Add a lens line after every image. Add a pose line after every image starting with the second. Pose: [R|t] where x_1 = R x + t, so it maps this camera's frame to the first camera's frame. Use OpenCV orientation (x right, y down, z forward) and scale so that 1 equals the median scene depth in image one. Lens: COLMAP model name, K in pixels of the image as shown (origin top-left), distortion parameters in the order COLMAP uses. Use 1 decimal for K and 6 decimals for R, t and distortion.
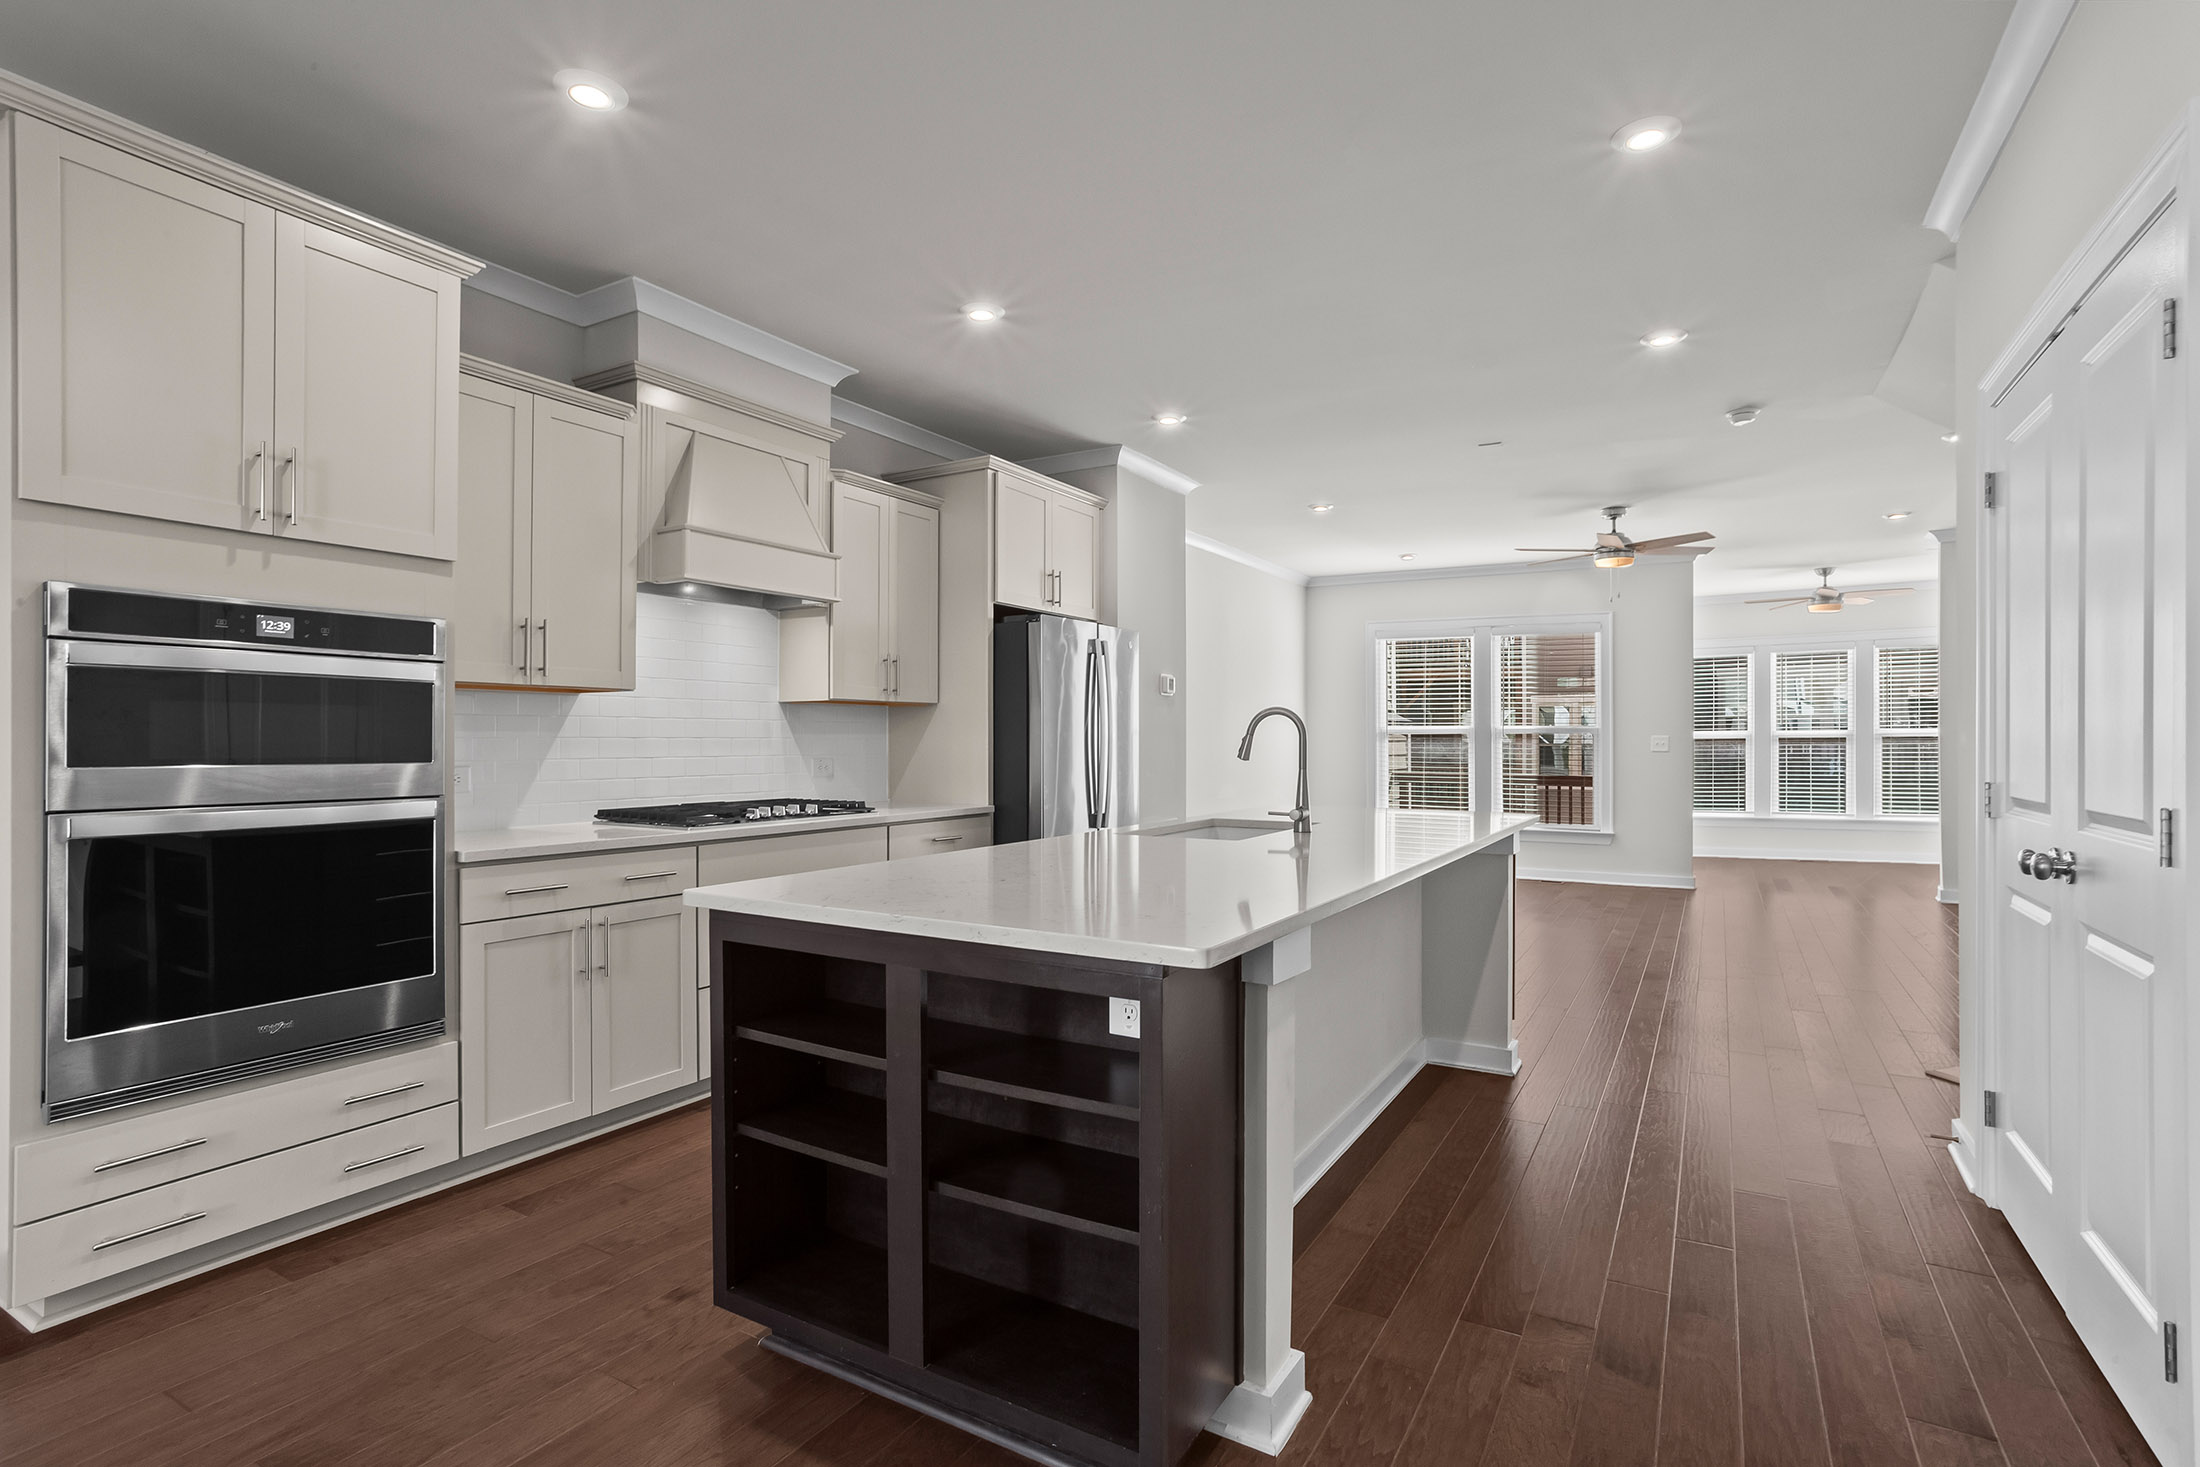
lens RADIAL K [[1062.6, 0, 1100.0], [0, 1062.6, 733.5], [0, 0, 1]] dist [-0.030551, 0.001008]
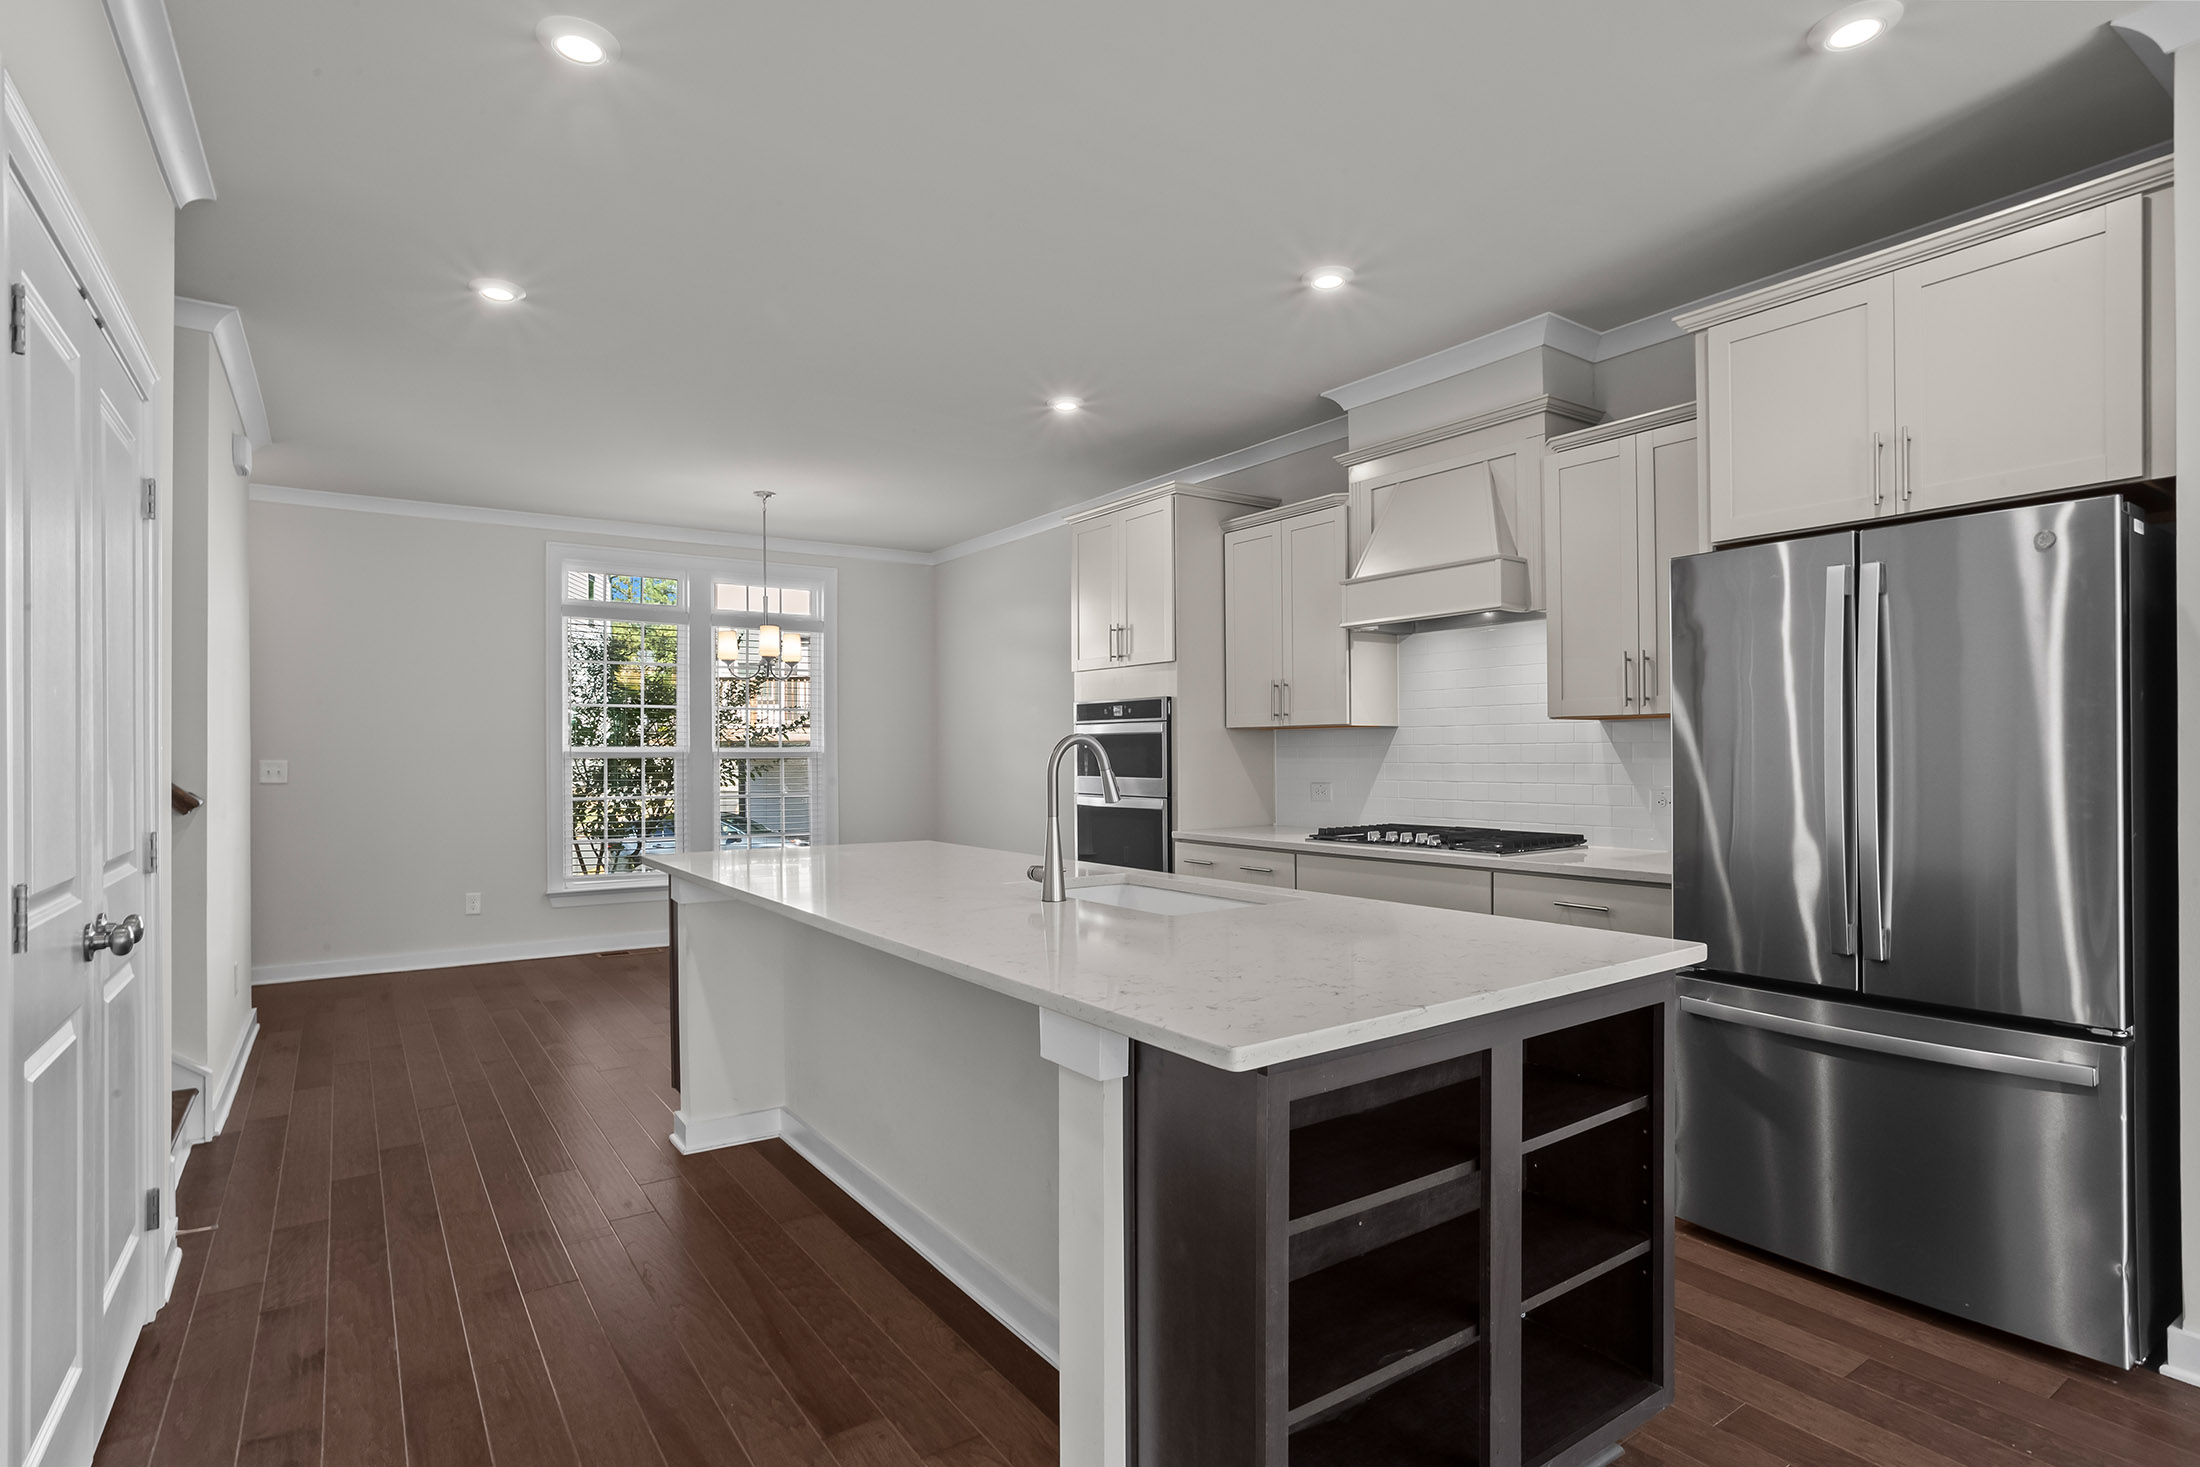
lens RADIAL K [[1127.0, 0, 1106.4], [0, 1127.0, 739.0], [0, 0, 1]] dist [-0.026696, -0.000242]
pose [[-0.431517, -0.008274, -0.902067, 0.641528], [0.012851, 0.999800, -0.015318, -0.006192], [0.902013, -0.018203, -0.431324, 0.991646]]
